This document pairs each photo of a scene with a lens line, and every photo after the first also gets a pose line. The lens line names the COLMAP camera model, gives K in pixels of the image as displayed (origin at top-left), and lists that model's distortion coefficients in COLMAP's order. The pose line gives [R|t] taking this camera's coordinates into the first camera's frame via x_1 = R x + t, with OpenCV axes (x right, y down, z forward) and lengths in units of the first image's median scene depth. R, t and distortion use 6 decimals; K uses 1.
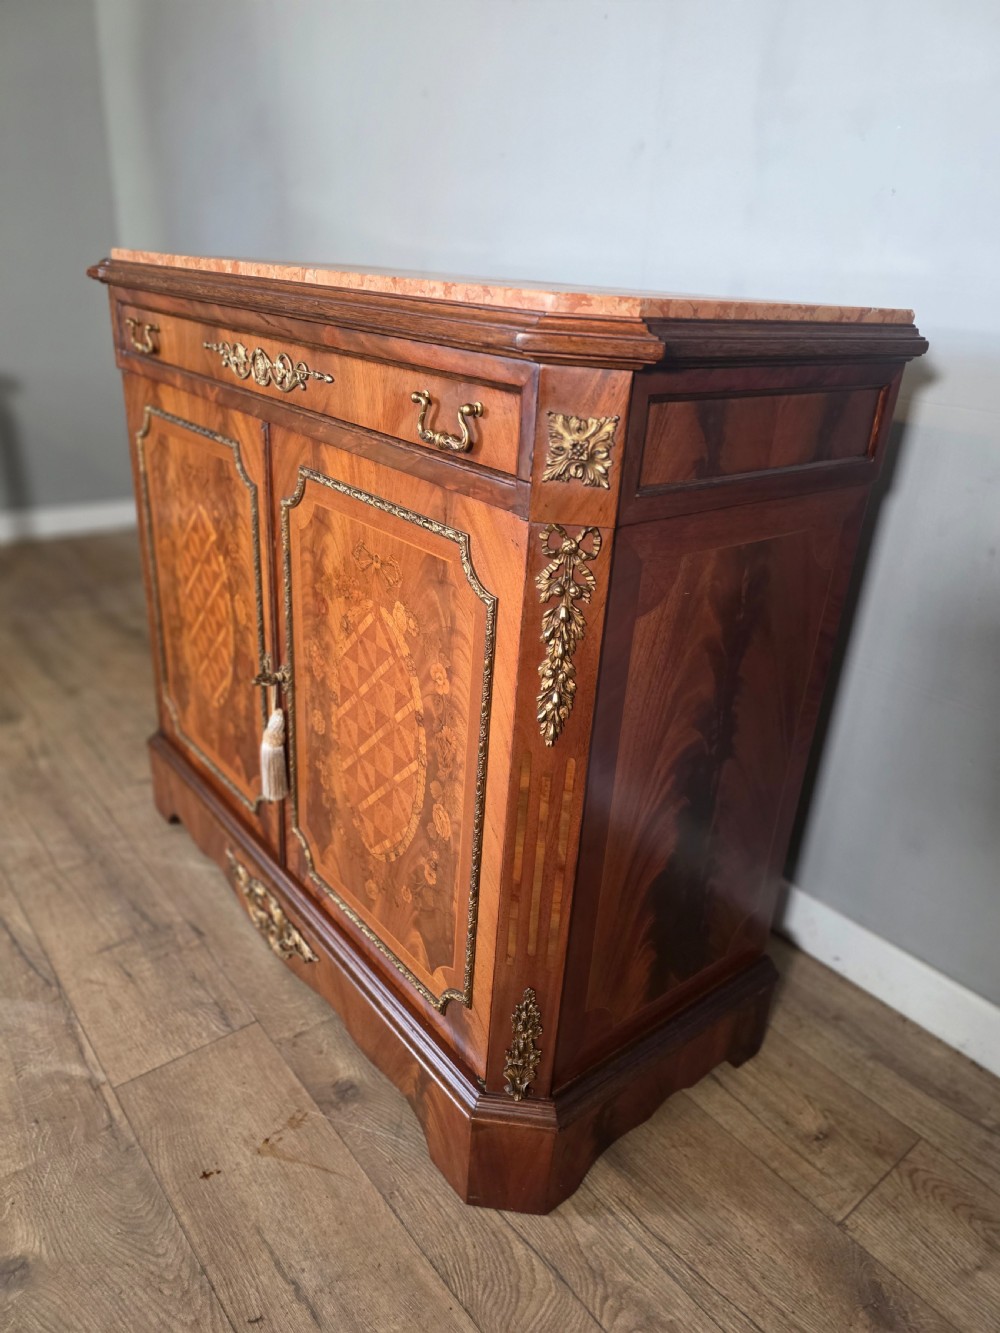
lens RADIAL K [[899.6, 0, 497.7], [0, 899.6, 665.8], [0, 0, 1]] dist [0.066228, -0.070053]
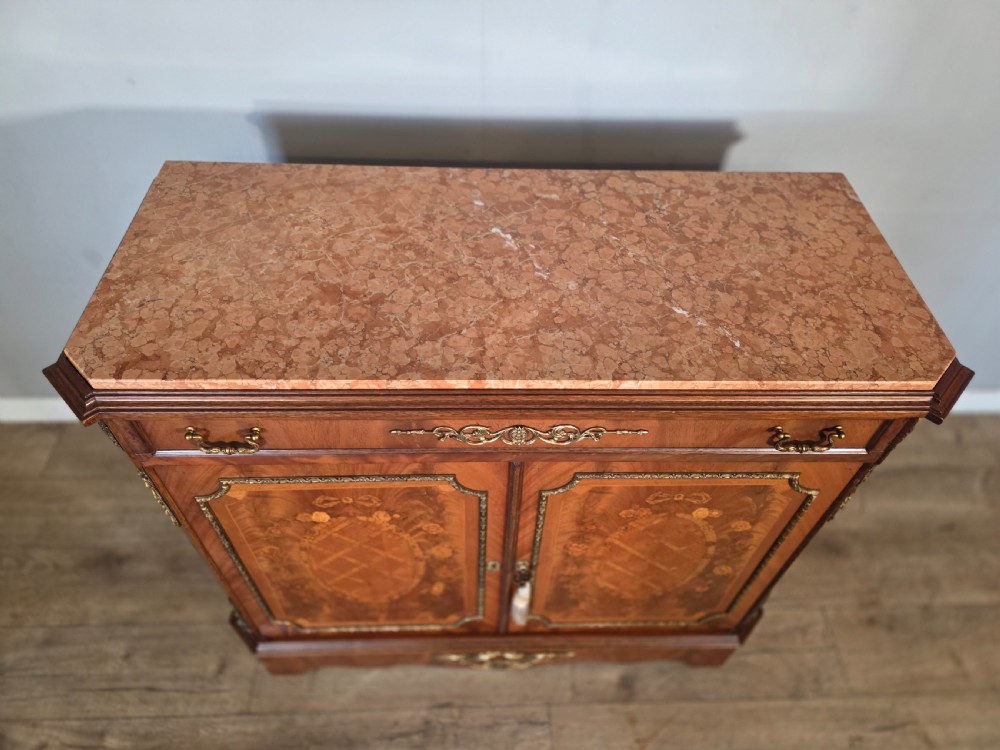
lens RADIAL K [[674.8, 0, 504.0], [0, 674.8, 368.9], [0, 0, 1]] dist [0.066228, -0.070053]
pose [[0.603530, -0.627477, 0.491959, -0.637836], [0.322411, 0.756361, 0.569183, -0.881386], [-0.729248, -0.184906, 0.658792, 0.491219]]
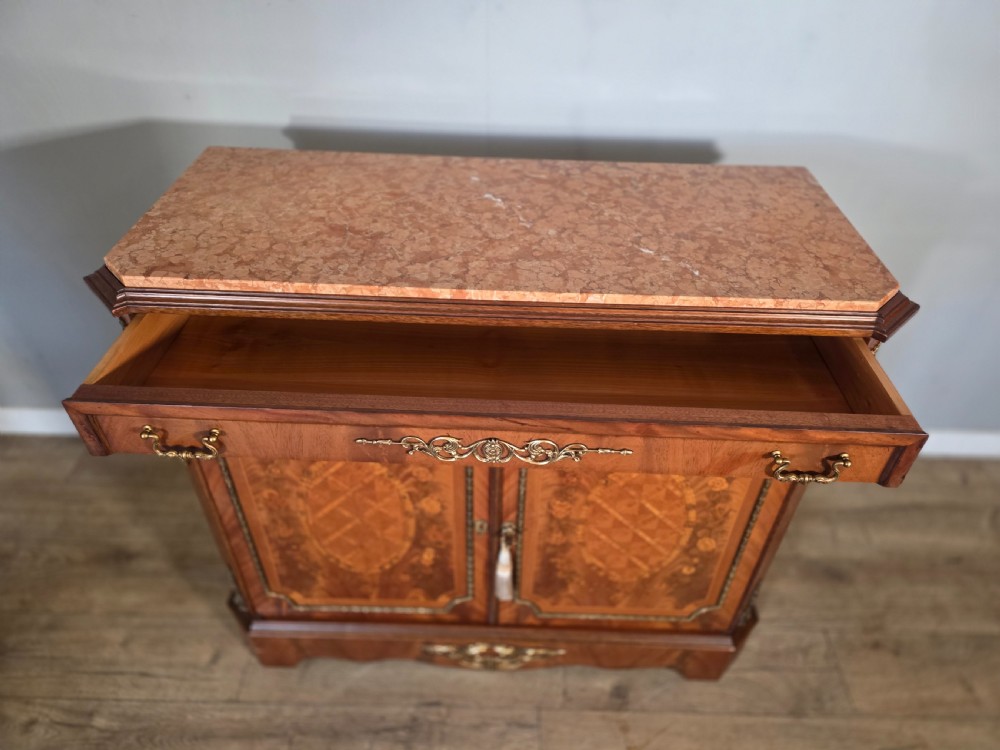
lens RADIAL K [[674.8, 0, 504.4], [0, 674.8, 378.8], [0, 0, 1]] dist [0.066228, -0.070053]
pose [[0.641380, -0.525031, 0.559442, -0.790354], [0.321506, 0.845992, 0.425360, -0.697482], [-0.696610, -0.092954, 0.711403, 0.353287]]
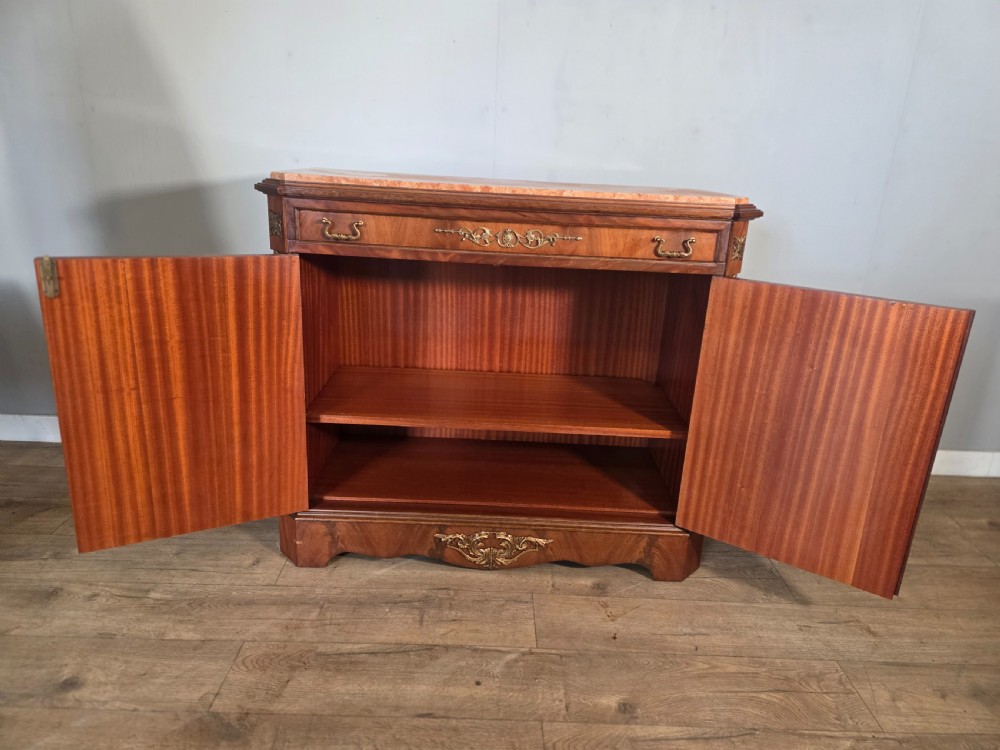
lens RADIAL K [[674.8, 0, 503.2], [0, 674.8, 365.7], [0, 0, 1]] dist [0.066228, -0.070053]
pose [[0.623147, -0.266204, 0.735407, -1.418573], [0.302762, 0.949086, 0.087007, -0.202401], [-0.721126, 0.168435, 0.672017, 0.089155]]
